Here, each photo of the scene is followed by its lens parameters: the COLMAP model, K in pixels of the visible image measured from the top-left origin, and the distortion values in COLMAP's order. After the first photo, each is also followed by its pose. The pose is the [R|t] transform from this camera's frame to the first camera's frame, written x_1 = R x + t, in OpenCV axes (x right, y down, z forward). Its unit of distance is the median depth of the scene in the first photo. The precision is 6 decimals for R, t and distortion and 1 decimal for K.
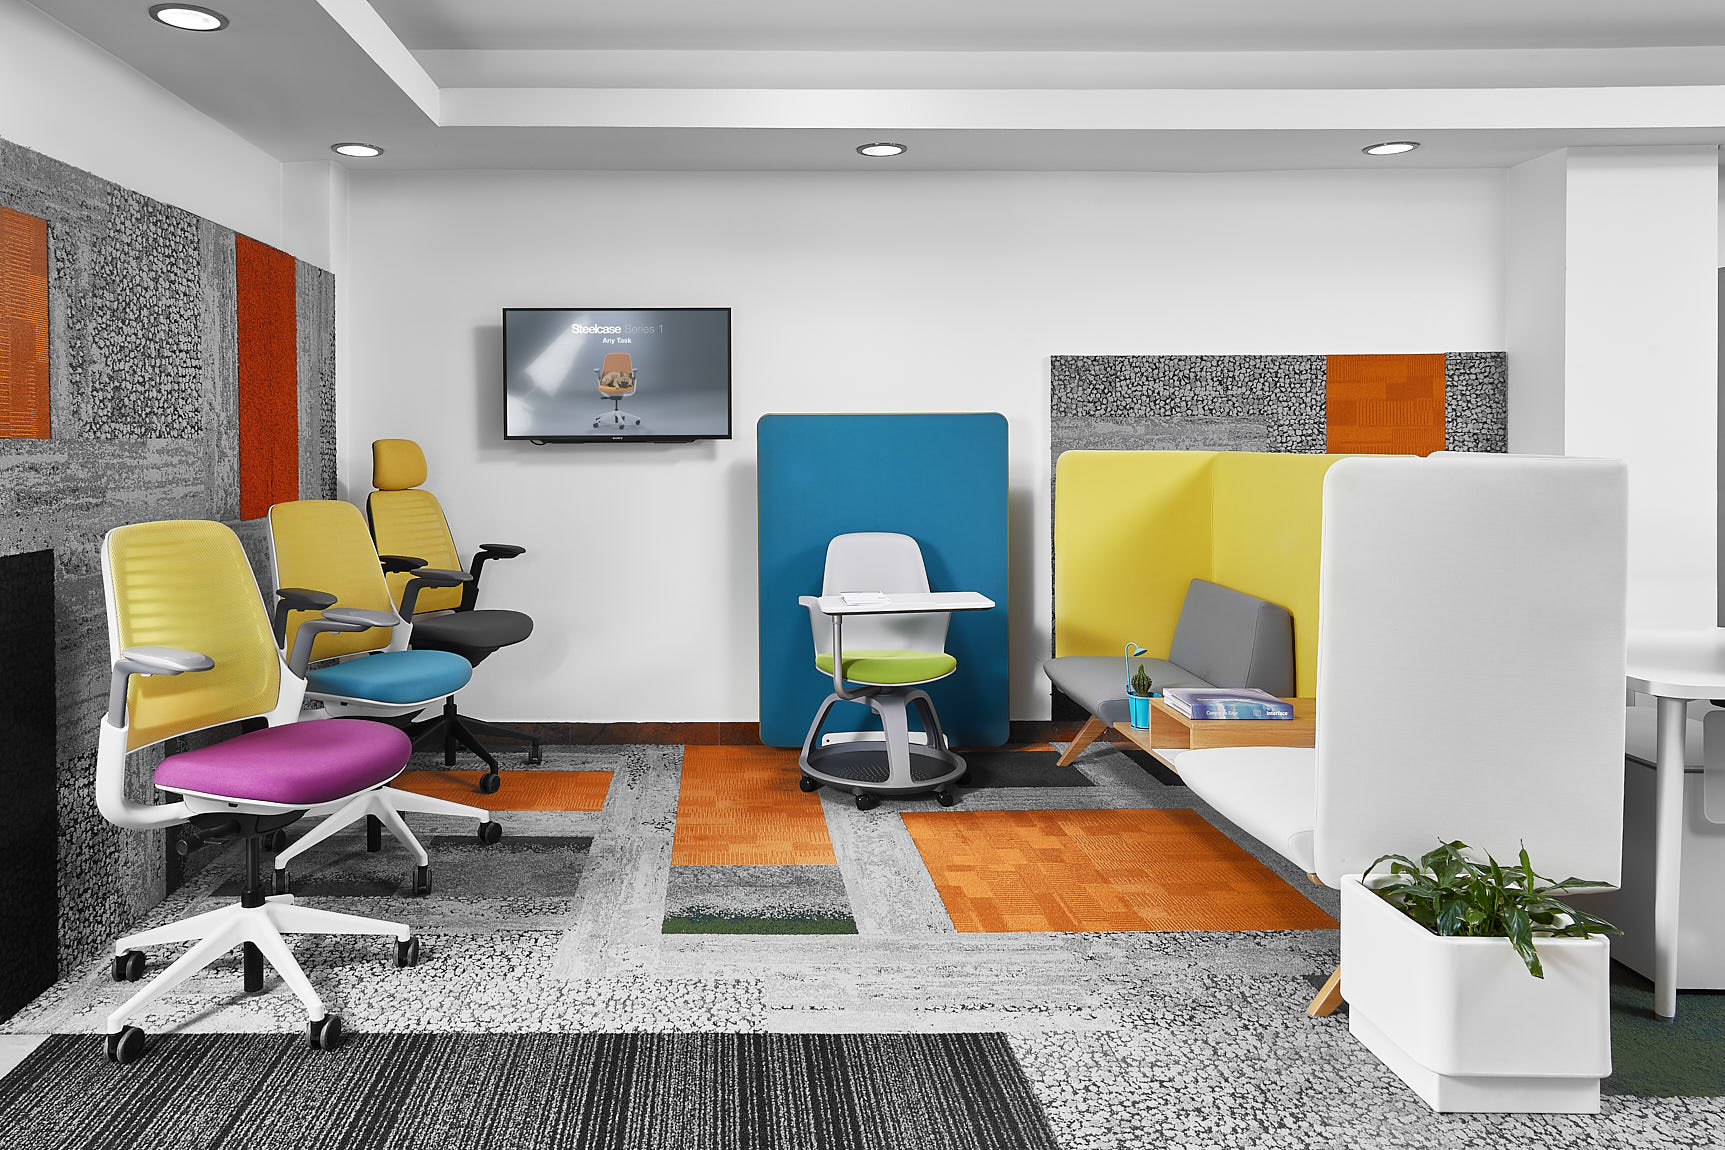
lens RADIAL K [[1197.2, 0, 862.5], [0, 1197.2, 575.0], [0, 0, 1]] dist [0.008946, 0.010213]
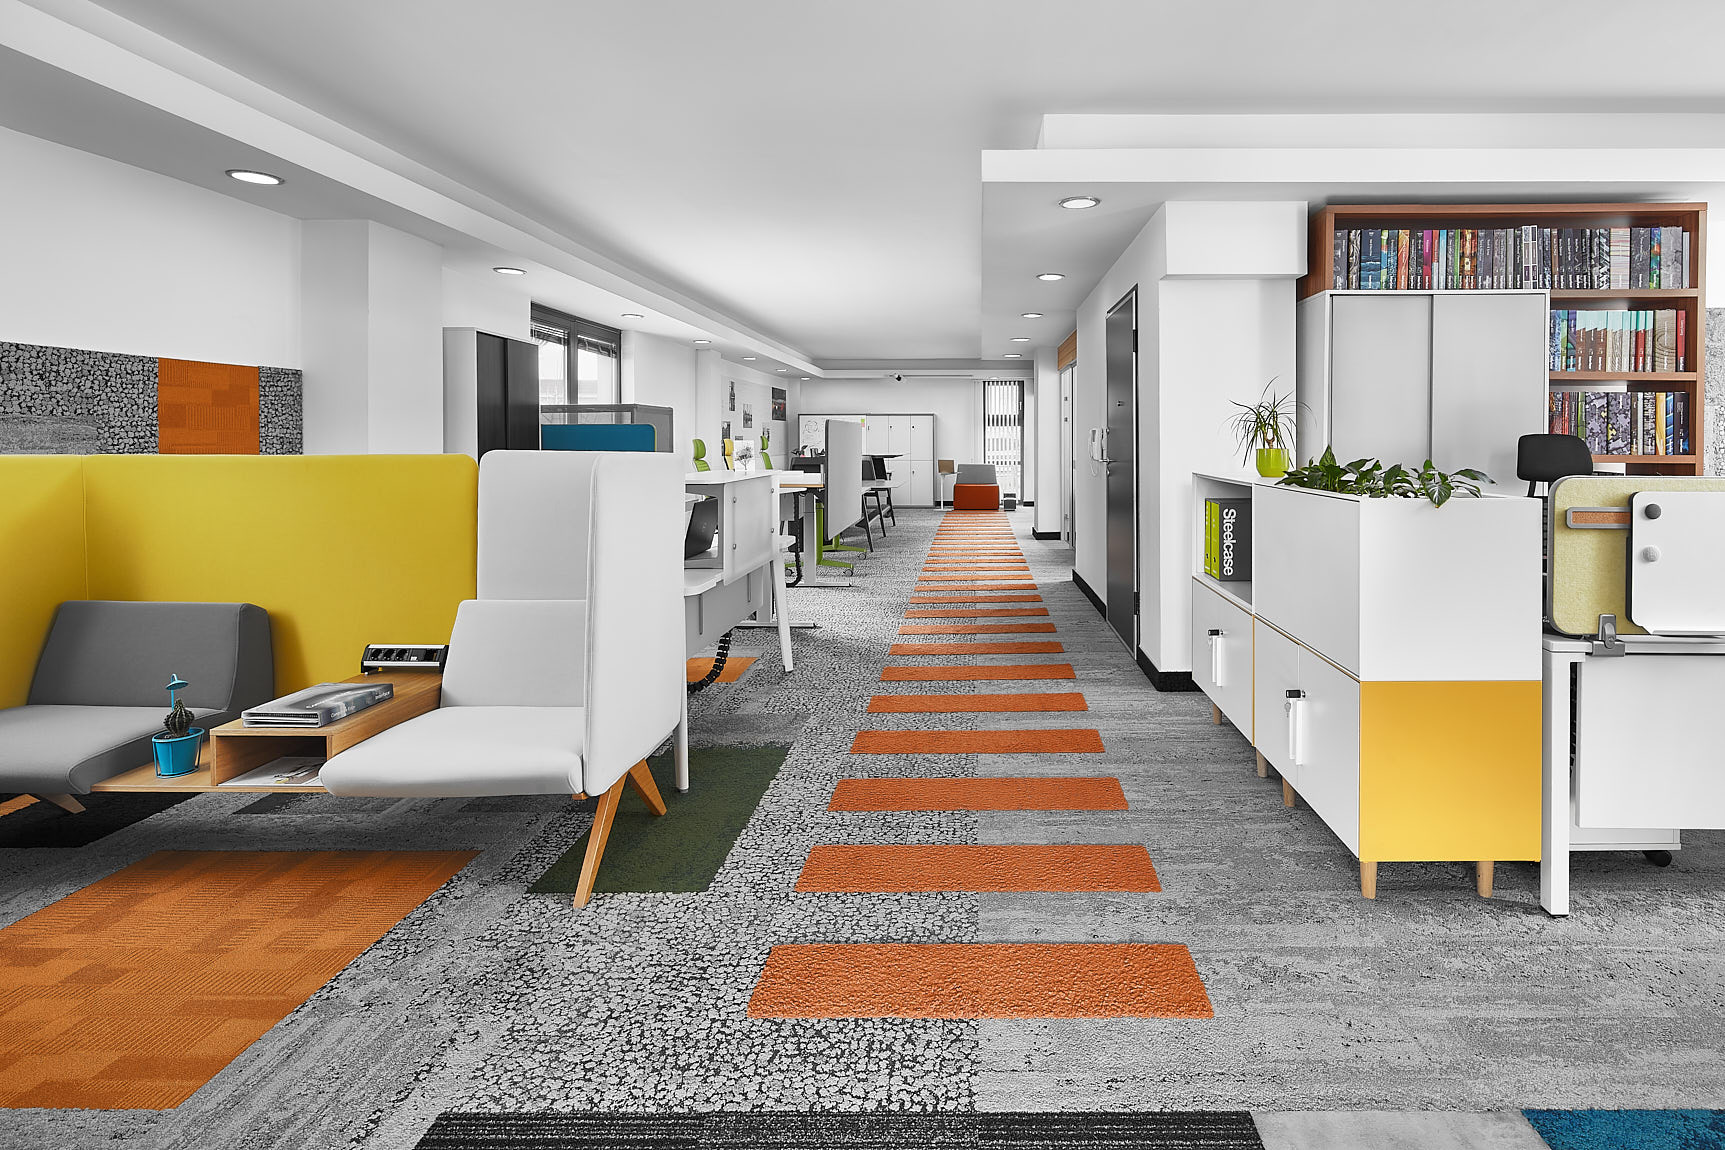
lens RADIAL K [[855.7, 0, 862.6], [0, 855.7, 504.5], [0, 0, 1]] dist [-0.003157, -0.001379]
pose [[0.105593, -0.071206, 0.991857, -0.265355], [0.112718, 0.991861, 0.059207, -0.037775], [-0.988000, 0.105548, 0.112759, 0.352002]]
